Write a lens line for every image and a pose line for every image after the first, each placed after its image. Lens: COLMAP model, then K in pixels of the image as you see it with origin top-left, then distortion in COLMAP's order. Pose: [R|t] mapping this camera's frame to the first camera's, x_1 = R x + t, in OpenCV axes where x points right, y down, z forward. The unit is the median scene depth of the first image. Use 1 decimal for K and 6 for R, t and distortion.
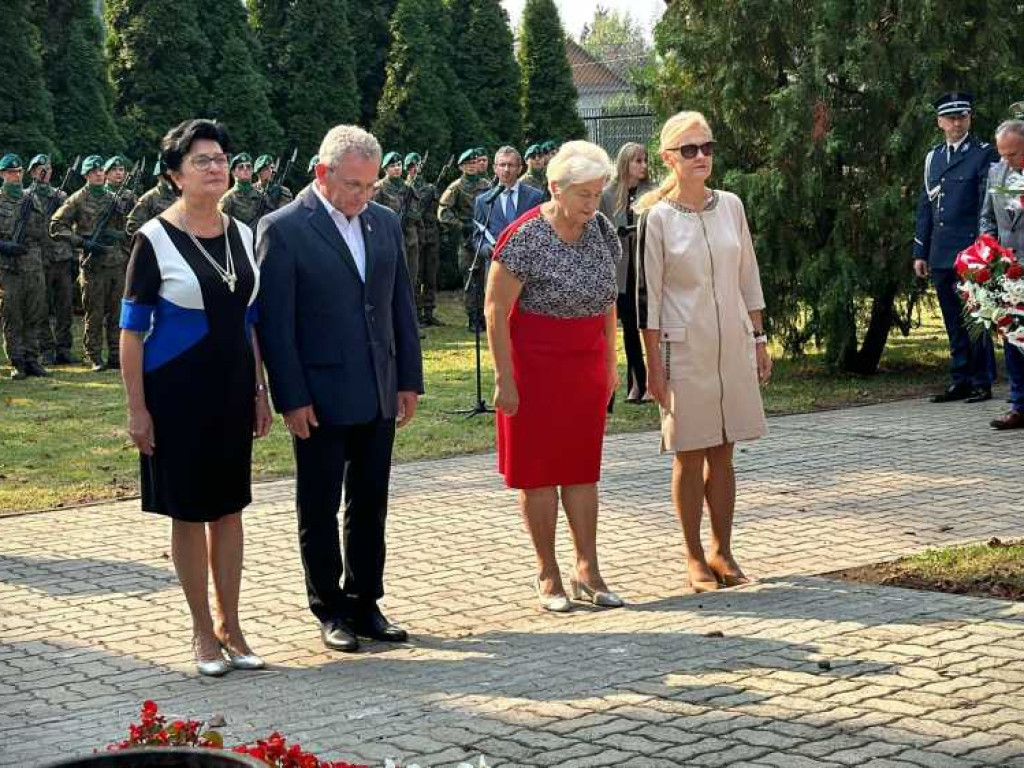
lens RADIAL K [[2175.9, 0, 486.4], [0, 2175.9, 457.3], [0, 0, 1]] dist [0.129357, 0.000000]
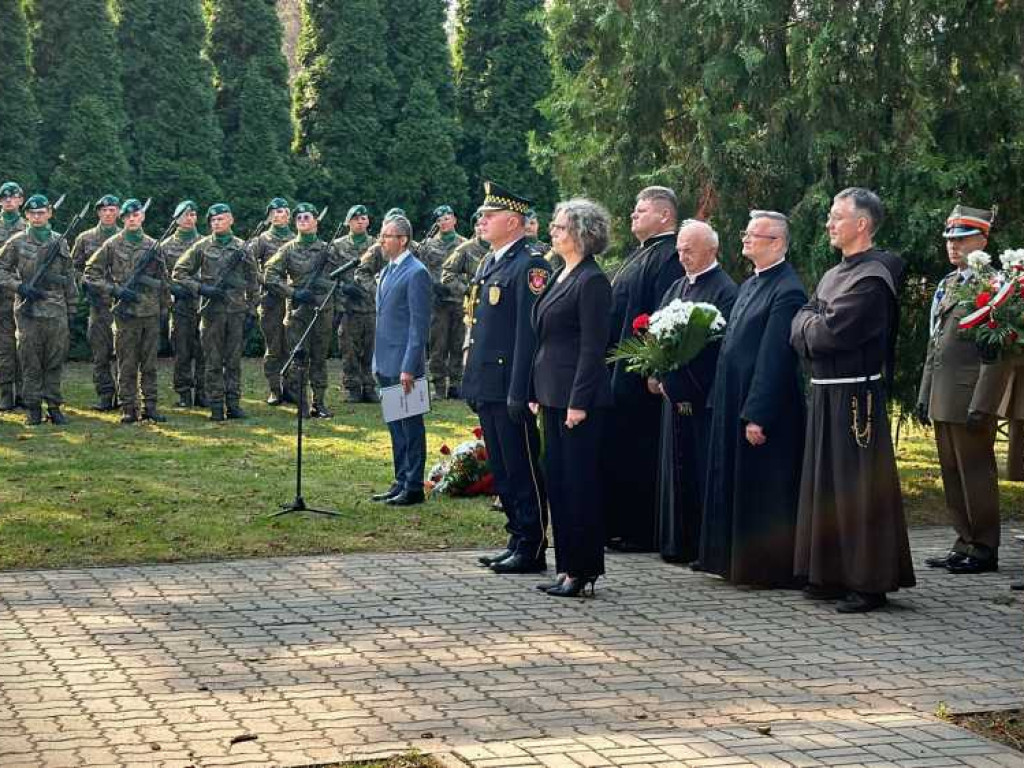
lens RADIAL K [[2175.9, 0, 514.1], [0, 2175.9, 428.3], [0, 0, 1]] dist [0.129357, 0.000000]
pose [[0.970942, 0.074560, -0.227405, 0.211819], [-0.081164, 0.996504, -0.019813, -0.032650], [0.225132, 0.037695, 0.973599, 0.113005]]
